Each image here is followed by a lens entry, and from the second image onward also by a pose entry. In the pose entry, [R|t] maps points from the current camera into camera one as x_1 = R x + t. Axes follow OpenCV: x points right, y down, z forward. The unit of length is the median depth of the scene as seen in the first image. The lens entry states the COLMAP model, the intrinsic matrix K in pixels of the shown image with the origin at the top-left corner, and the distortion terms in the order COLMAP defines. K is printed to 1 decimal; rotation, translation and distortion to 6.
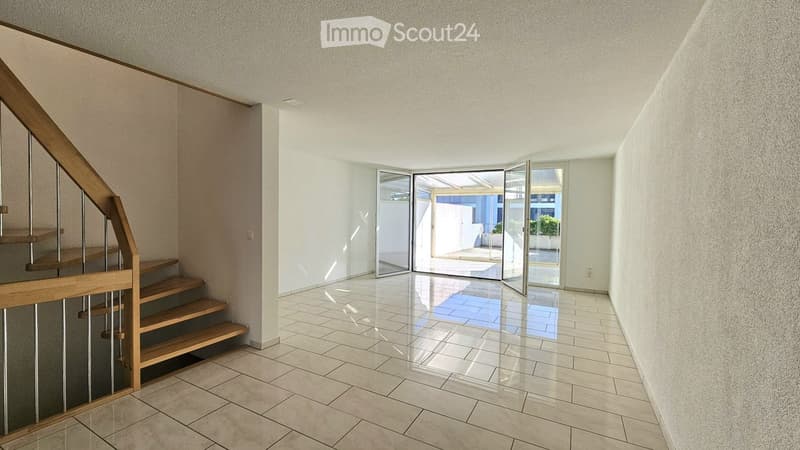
lens RADIAL K [[328.5, 0, 400.4], [0, 328.5, 222.4], [0, 0, 1]] dist [0.001531, -0.000204]
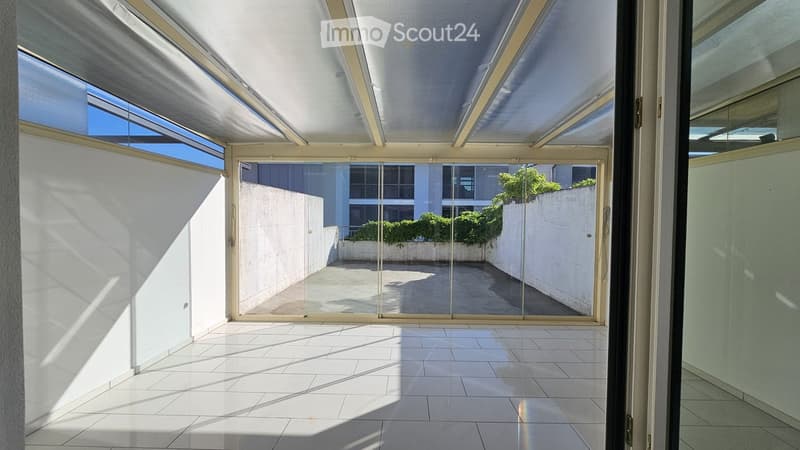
lens RADIAL K [[328.5, 0, 403.3], [0, 328.5, 225.8], [0, 0, 1]] dist [0.001531, -0.000204]
pose [[0.886963, -0.017871, 0.461495, 0.074248], [0.011025, 0.999786, 0.017526, -0.007636], [-0.461710, -0.010457, 0.886970, 0.419337]]
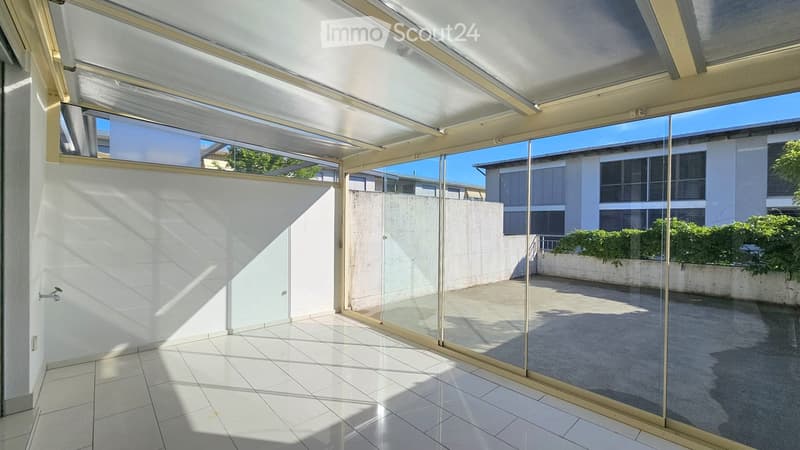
lens RADIAL K [[328.5, 0, 404.0], [0, 328.5, 220.7], [0, 0, 1]] dist [0.001531, -0.000204]
pose [[0.948517, -0.005074, -0.316687, 0.239649], [-0.004340, 0.999570, -0.029015, -0.003249], [0.316698, 0.028896, 0.948086, 0.453661]]
